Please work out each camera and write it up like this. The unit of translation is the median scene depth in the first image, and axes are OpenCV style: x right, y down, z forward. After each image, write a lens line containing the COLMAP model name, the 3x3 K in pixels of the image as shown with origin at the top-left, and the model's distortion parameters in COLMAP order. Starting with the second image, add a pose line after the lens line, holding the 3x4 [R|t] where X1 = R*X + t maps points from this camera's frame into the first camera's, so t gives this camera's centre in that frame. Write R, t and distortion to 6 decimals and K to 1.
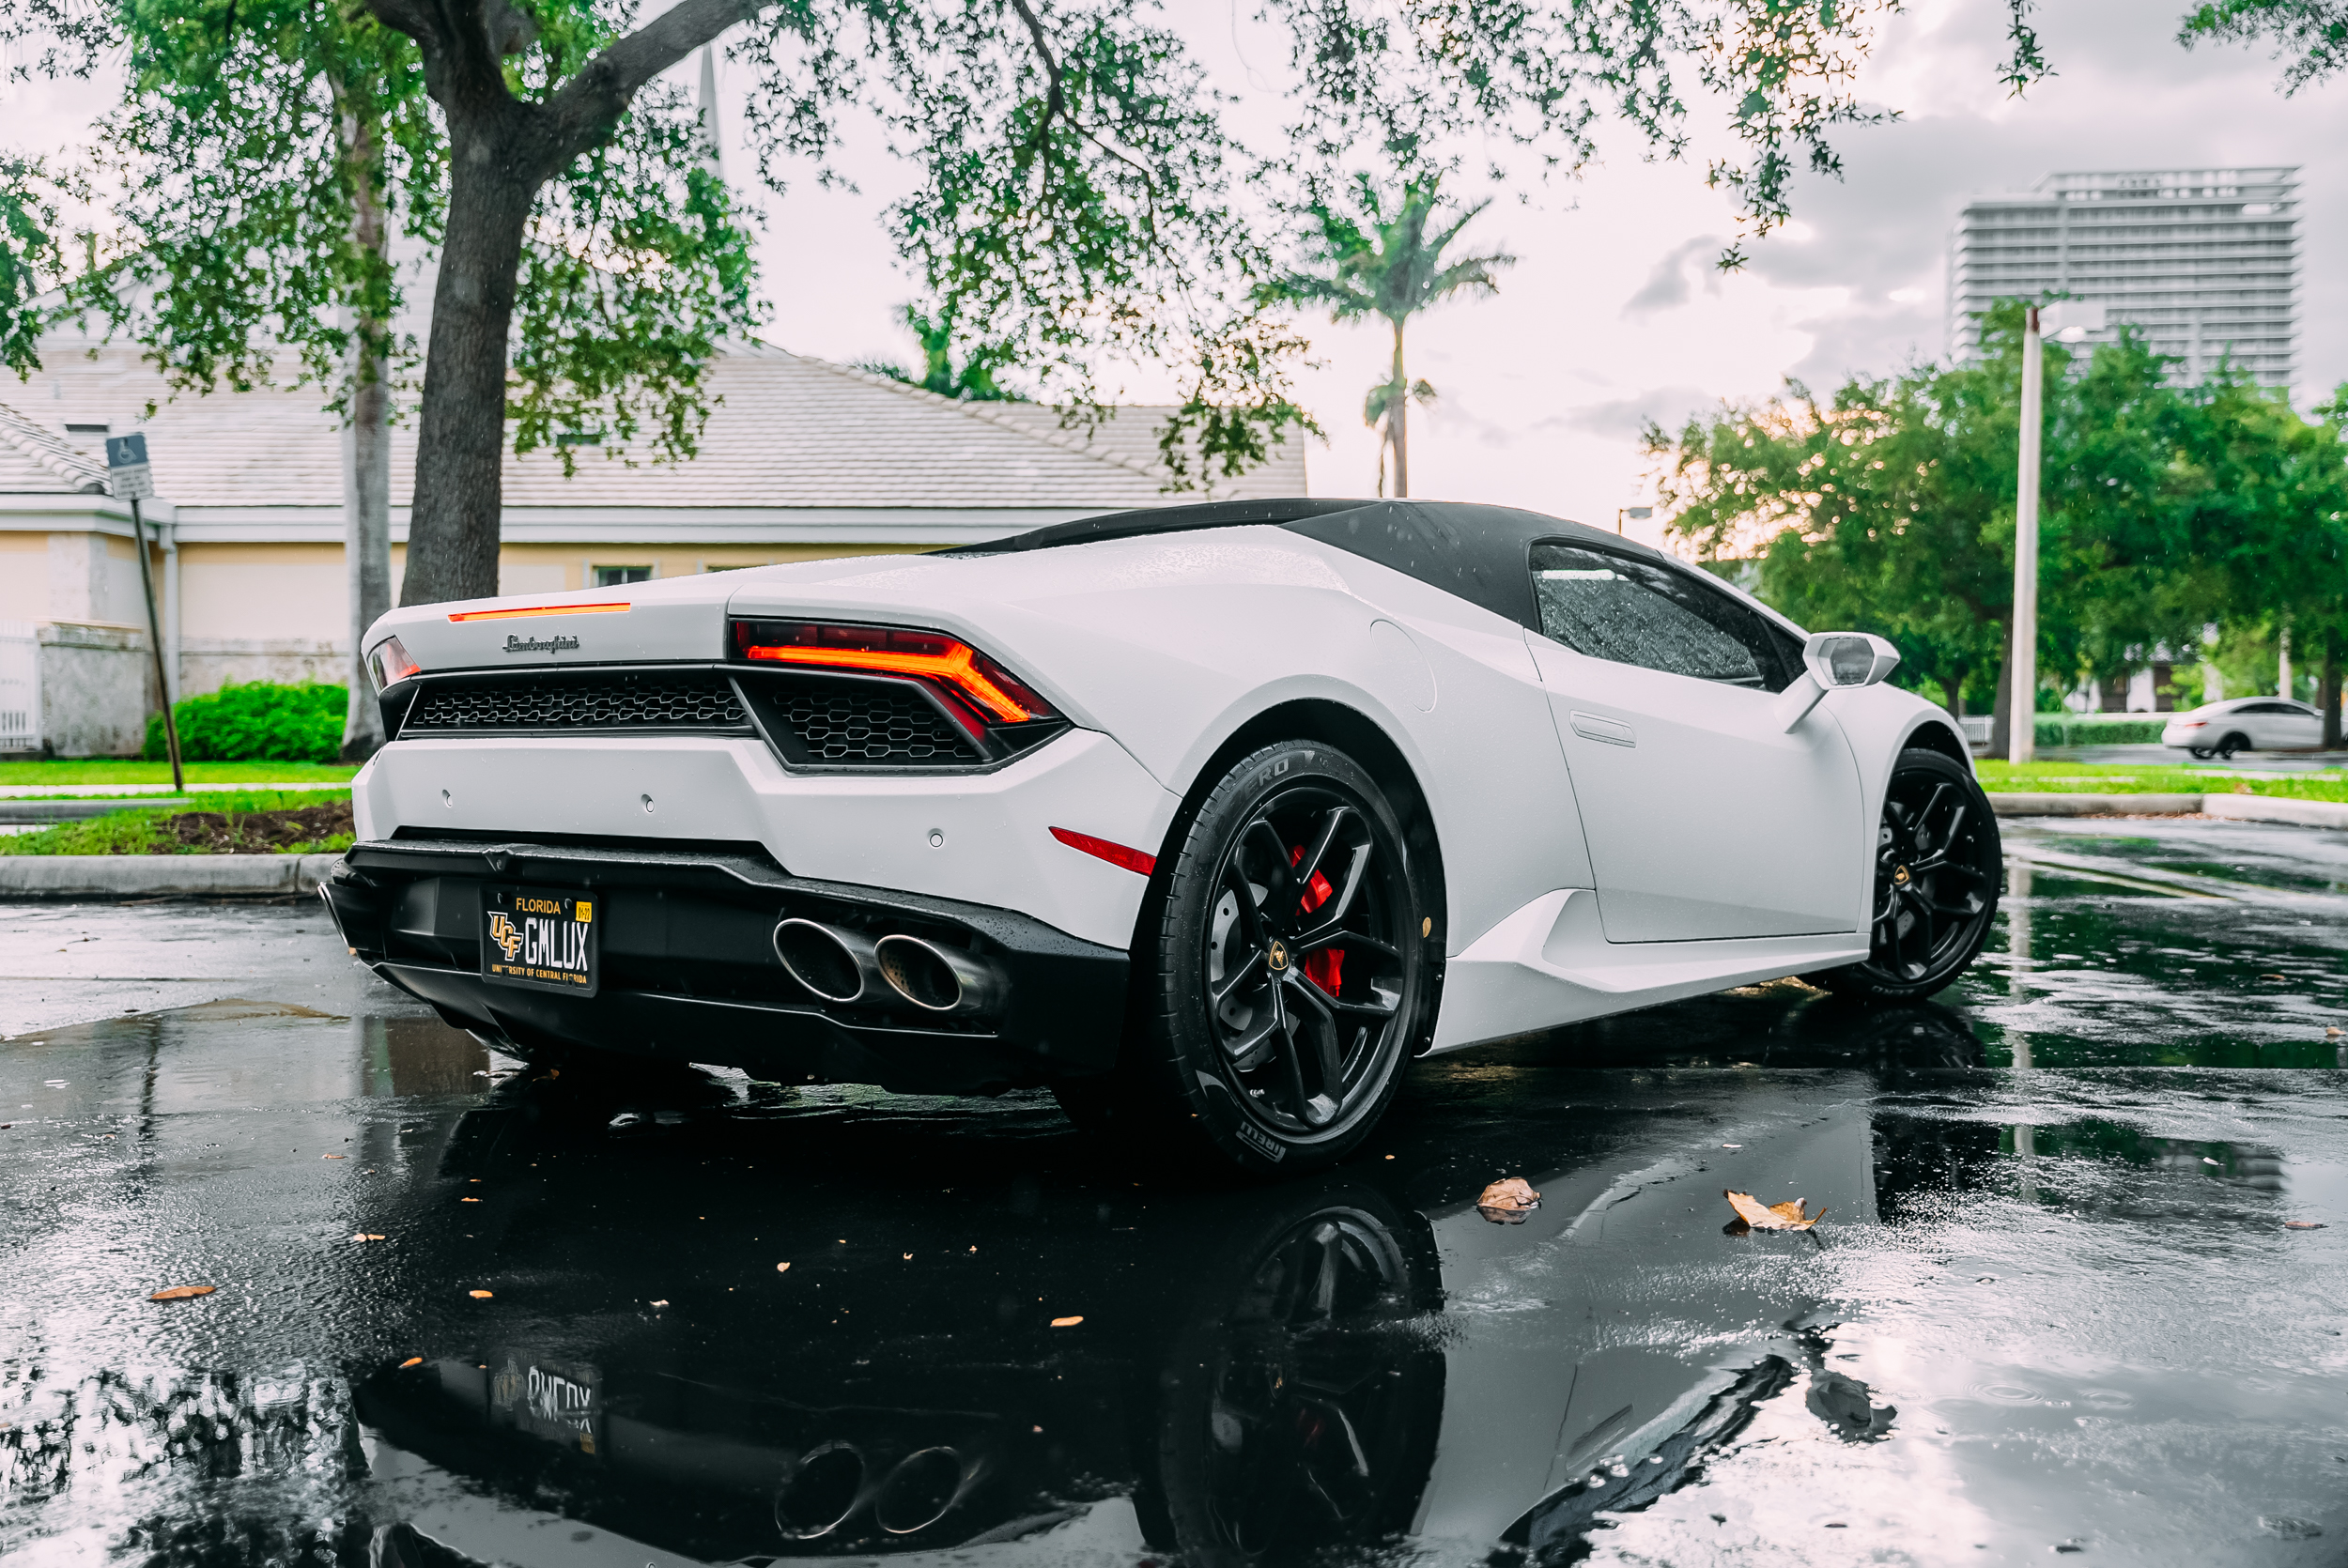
lens RADIAL K [[2136.7, 0, 1174.0], [0, 2136.7, 784.0], [0, 0, 1]] dist [-0.004692, 0.002343]
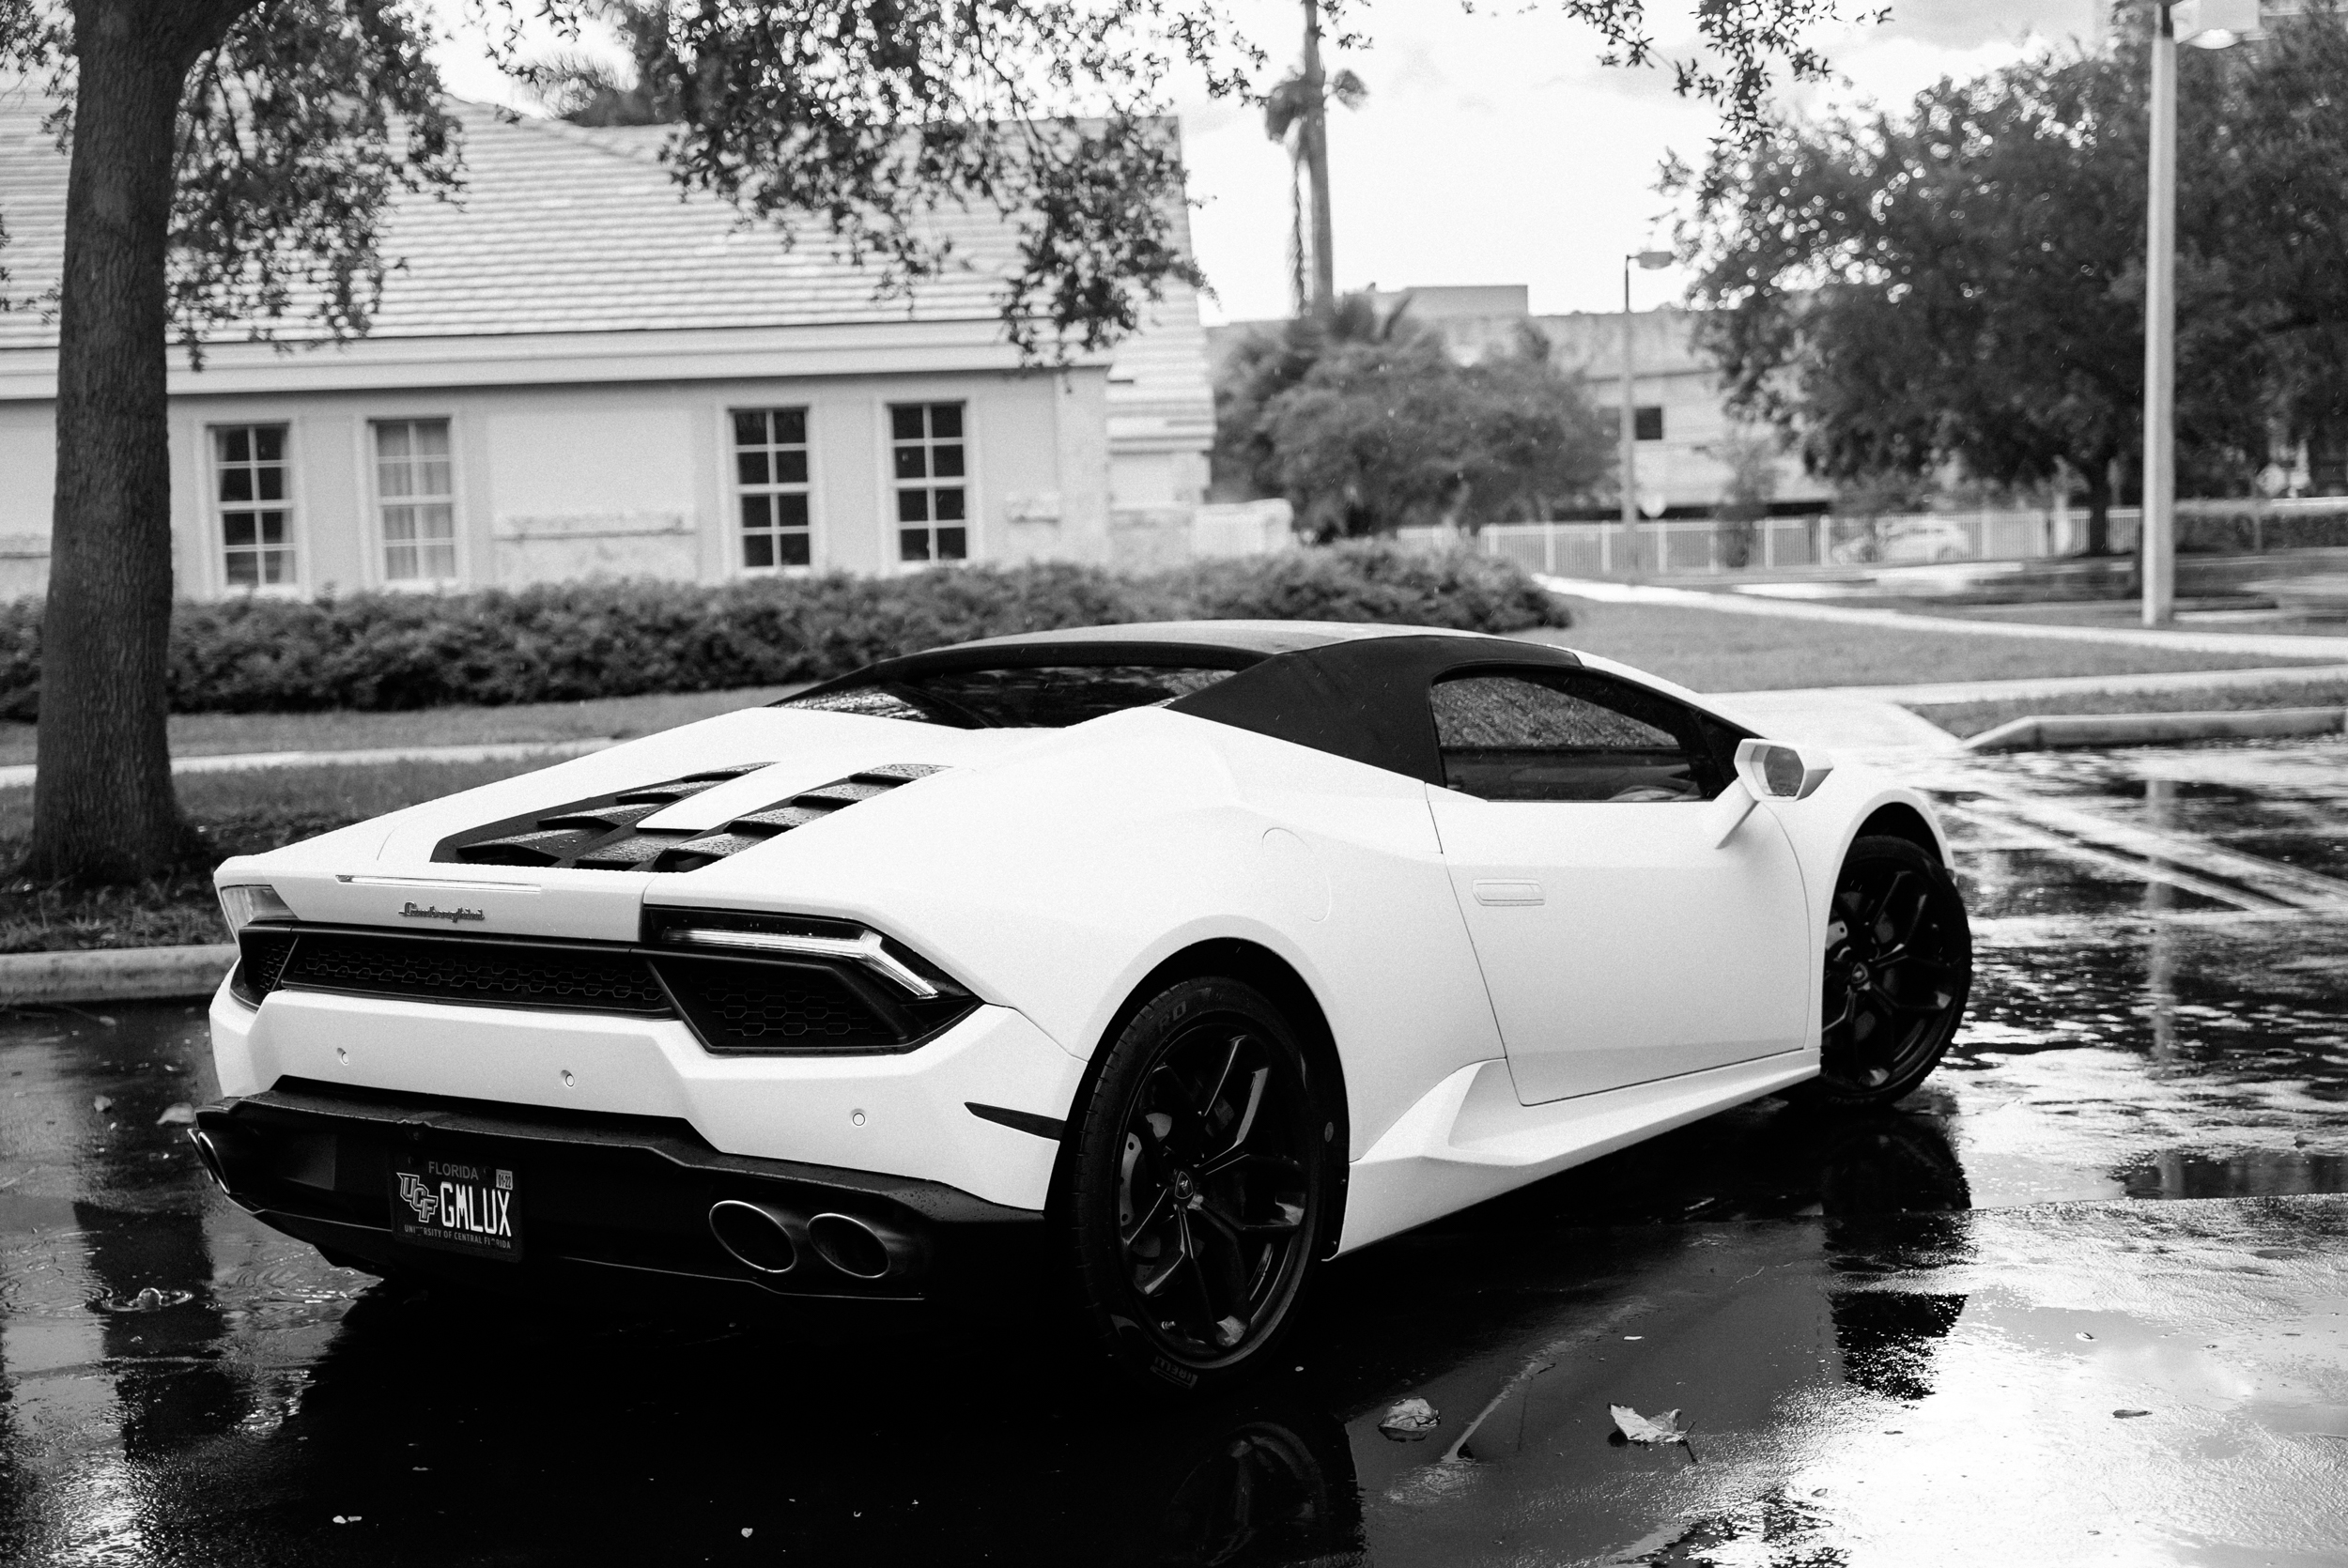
lens RADIAL K [[3128.5, 0, 1174.0], [0, 3128.5, 784.0], [0, 0, 1]] dist [-0.010850, 0.086481]
pose [[0.997908, -0.041644, 0.049455, -0.021616], [0.038681, 0.997483, 0.059421, -0.196546], [-0.051805, -0.057384, 0.997007, -0.476327]]
